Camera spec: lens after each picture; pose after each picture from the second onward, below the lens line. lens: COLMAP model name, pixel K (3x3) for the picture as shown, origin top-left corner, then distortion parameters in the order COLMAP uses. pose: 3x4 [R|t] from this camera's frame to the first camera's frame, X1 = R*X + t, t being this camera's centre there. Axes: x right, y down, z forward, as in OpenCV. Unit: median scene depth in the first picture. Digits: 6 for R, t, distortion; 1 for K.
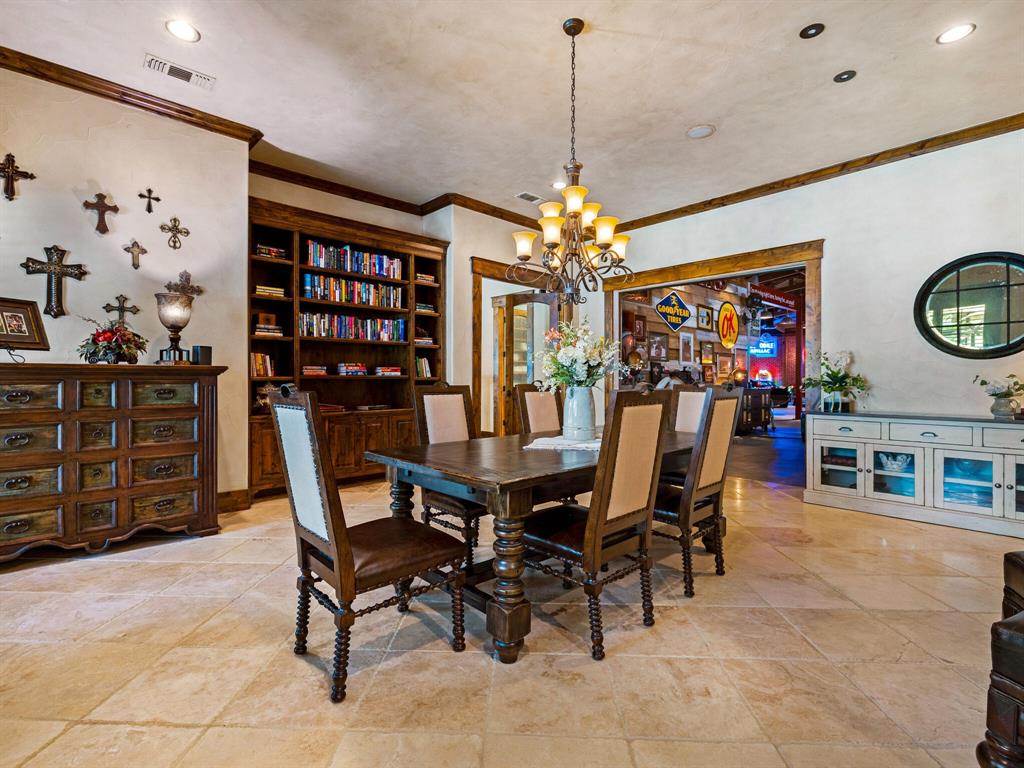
lens RADIAL K [[473.6, 0, 514.2], [0, 473.6, 378.2], [0, 0, 1]] dist [0.002287, -0.000749]
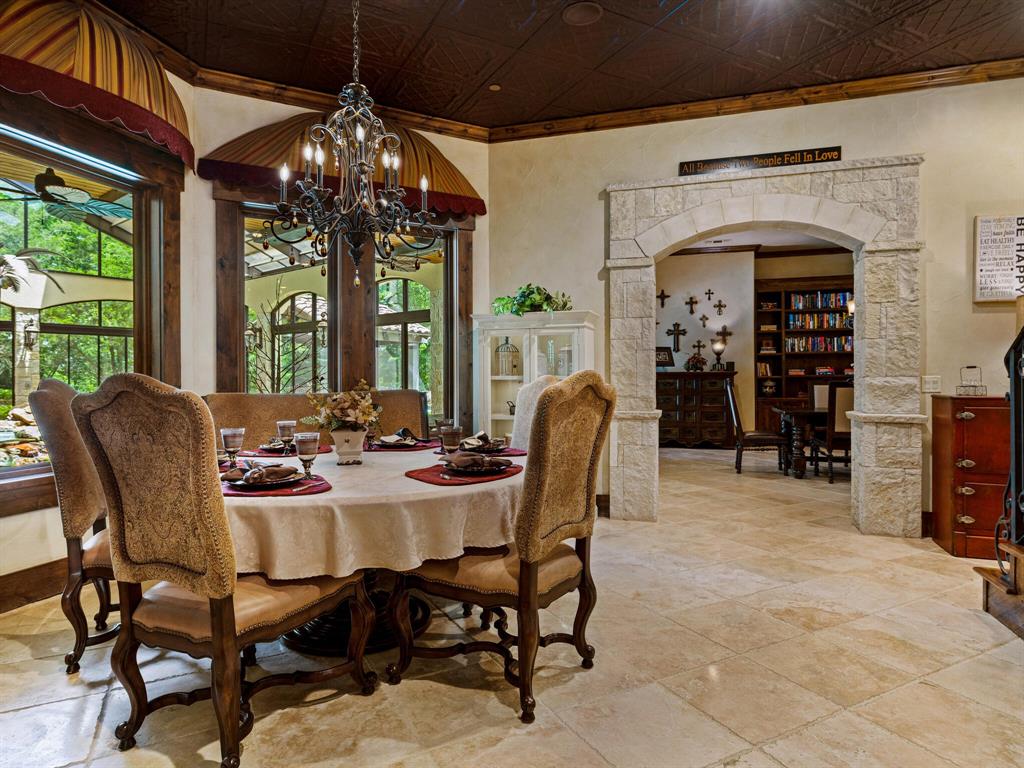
lens RADIAL K [[473.6, 0, 513.4], [0, 473.6, 381.4], [0, 0, 1]] dist [0.002287, -0.000749]
pose [[0.450006, 0.001408, -0.893025, 0.679174], [0.004855, 0.999980, 0.004023, 0.005394], [0.893013, -0.006146, 0.449990, -0.691551]]
